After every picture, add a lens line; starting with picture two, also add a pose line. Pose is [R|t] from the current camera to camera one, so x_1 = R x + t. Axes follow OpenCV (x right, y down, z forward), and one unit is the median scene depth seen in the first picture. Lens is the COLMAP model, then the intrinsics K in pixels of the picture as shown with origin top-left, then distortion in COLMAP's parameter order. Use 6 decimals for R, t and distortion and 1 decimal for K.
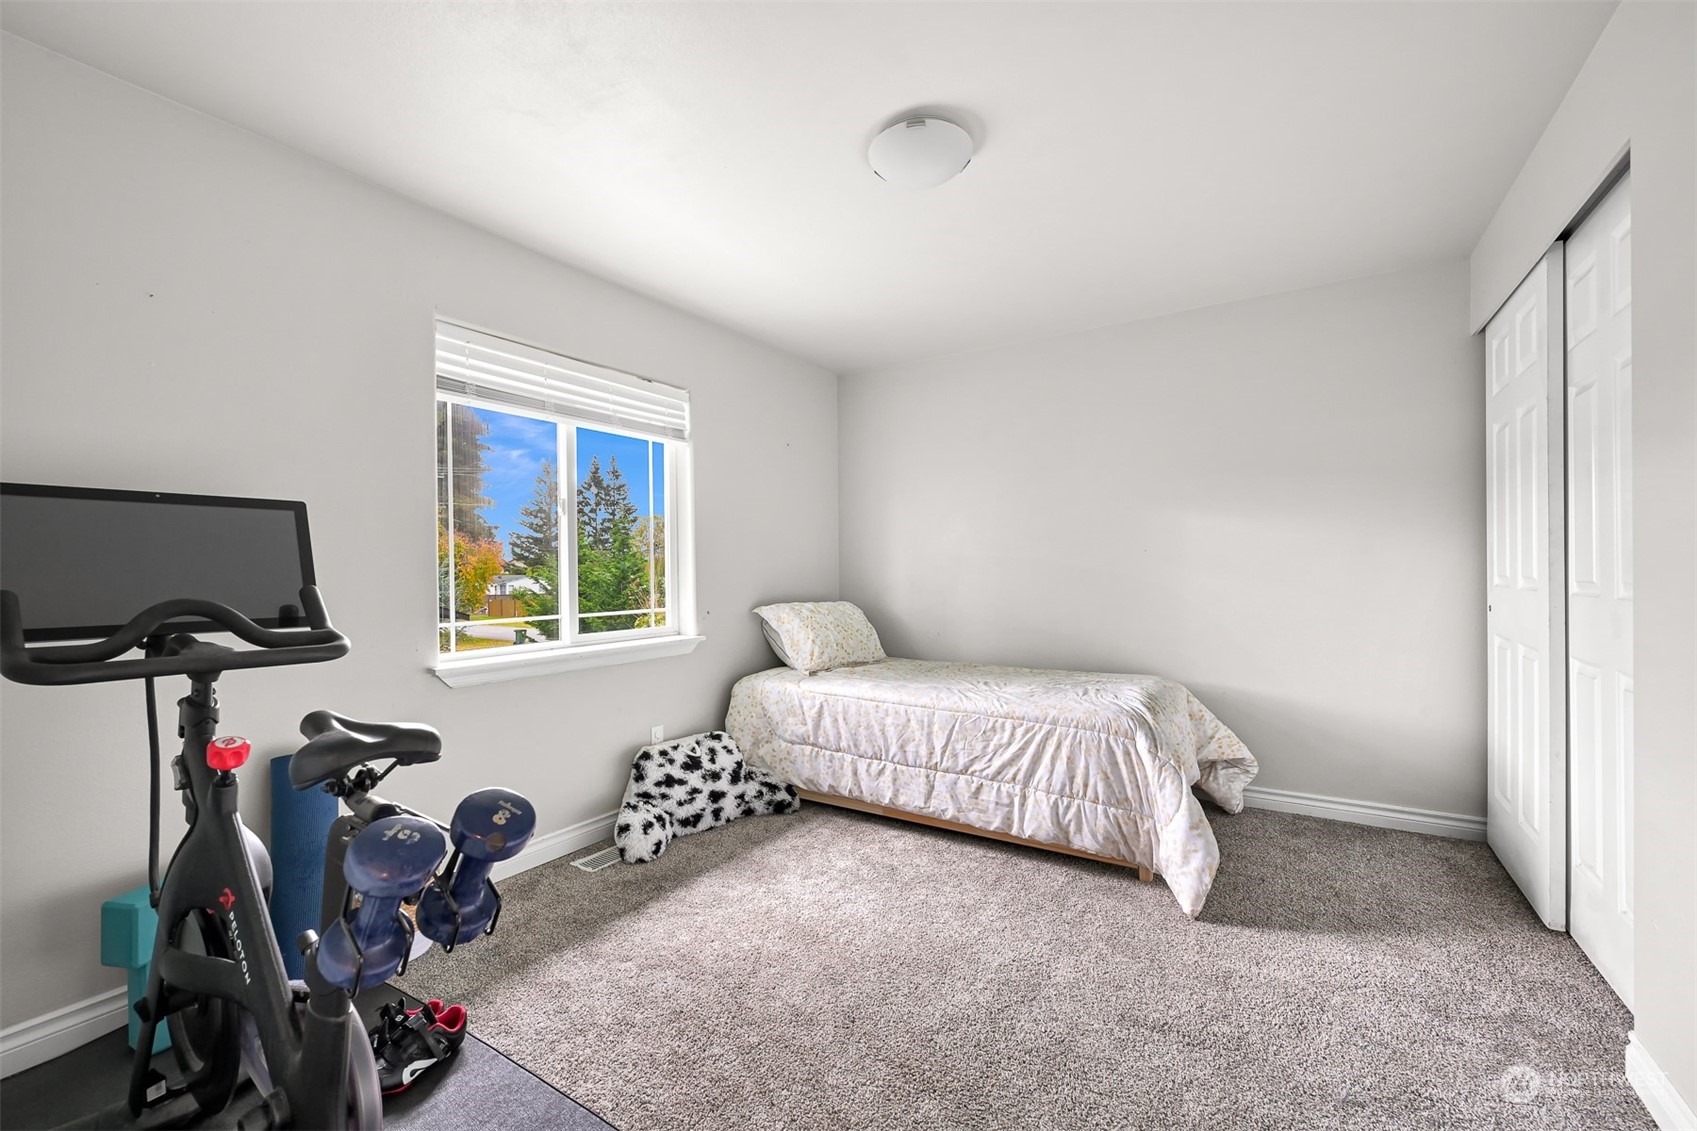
lens RADIAL K [[694.9, 0, 855.1], [0, 694.9, 573.9], [0, 0, 1]] dist [0.000457, 0.000113]
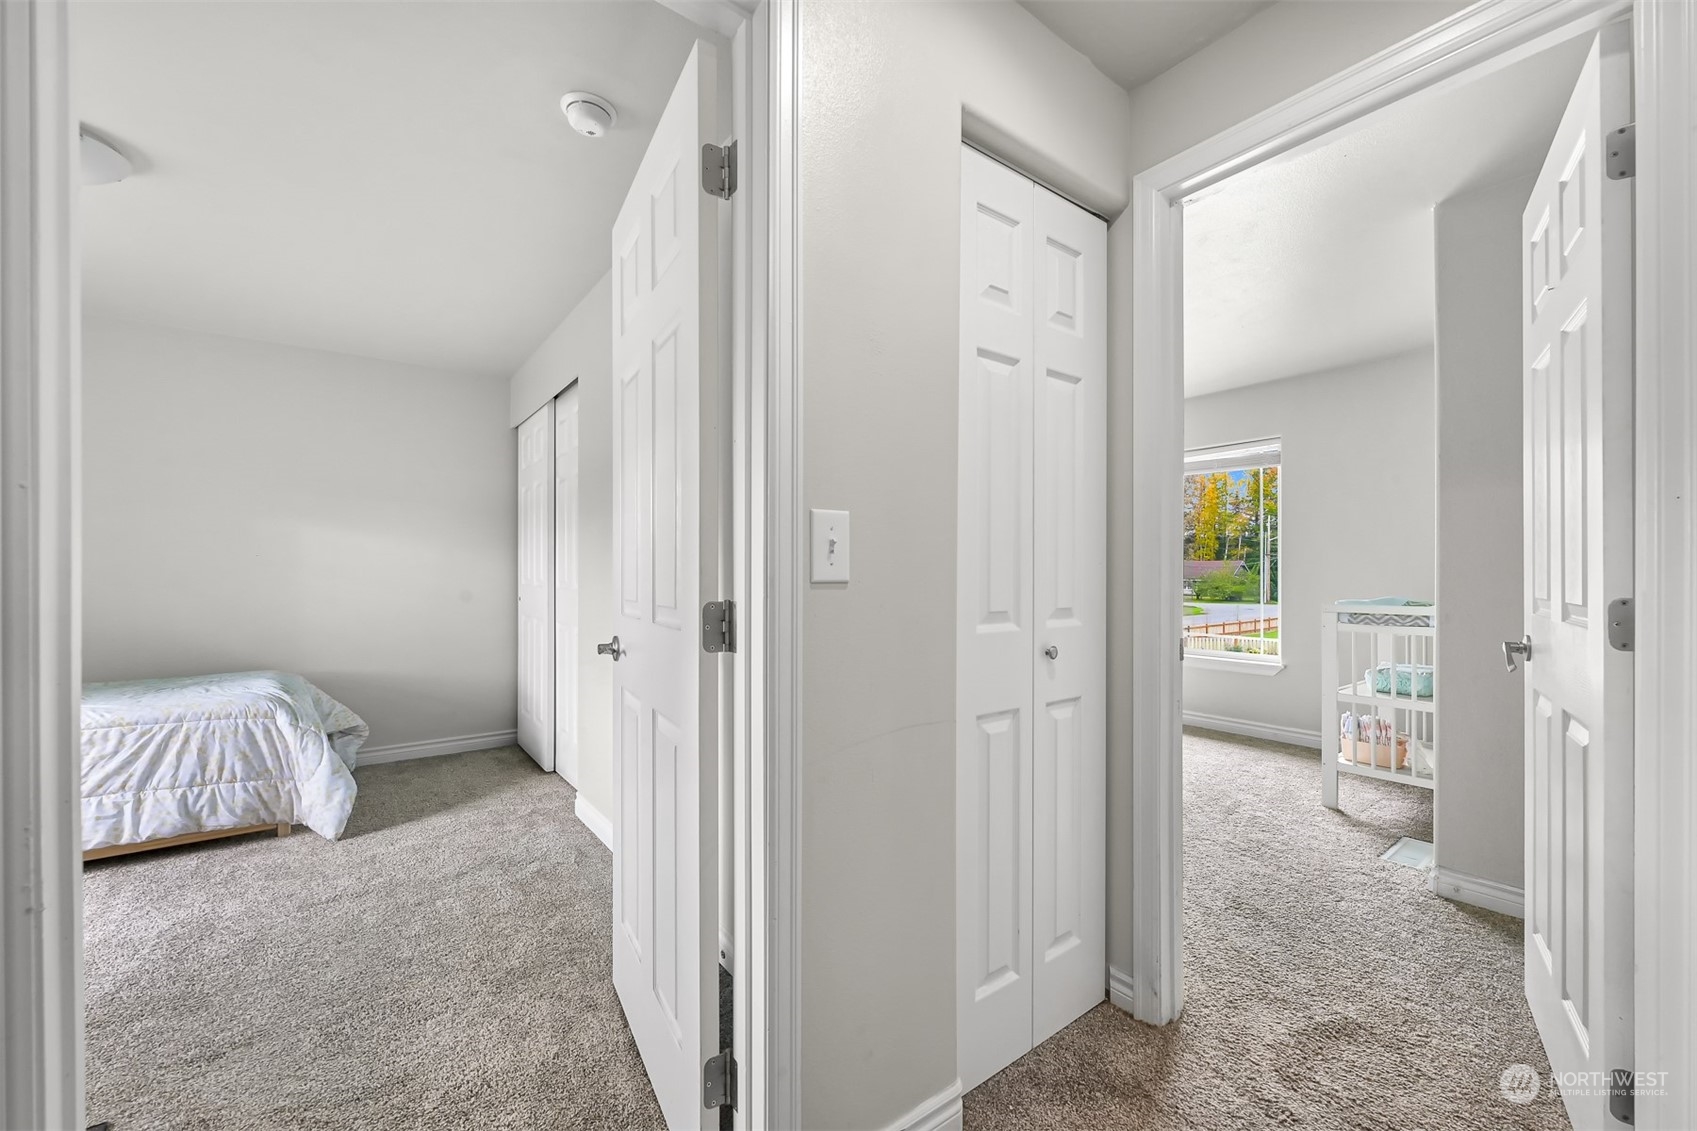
lens RADIAL K [[678.6, 0, 849.6], [0, 678.6, 569.7], [0, 0, 1]] dist [-0.000225, -0.000015]
pose [[0.357962, 0.011832, 0.933661, -0.318339], [0.002568, 0.999903, -0.013656, 0.005846], [-0.933733, 0.007286, 0.357897, -0.315174]]
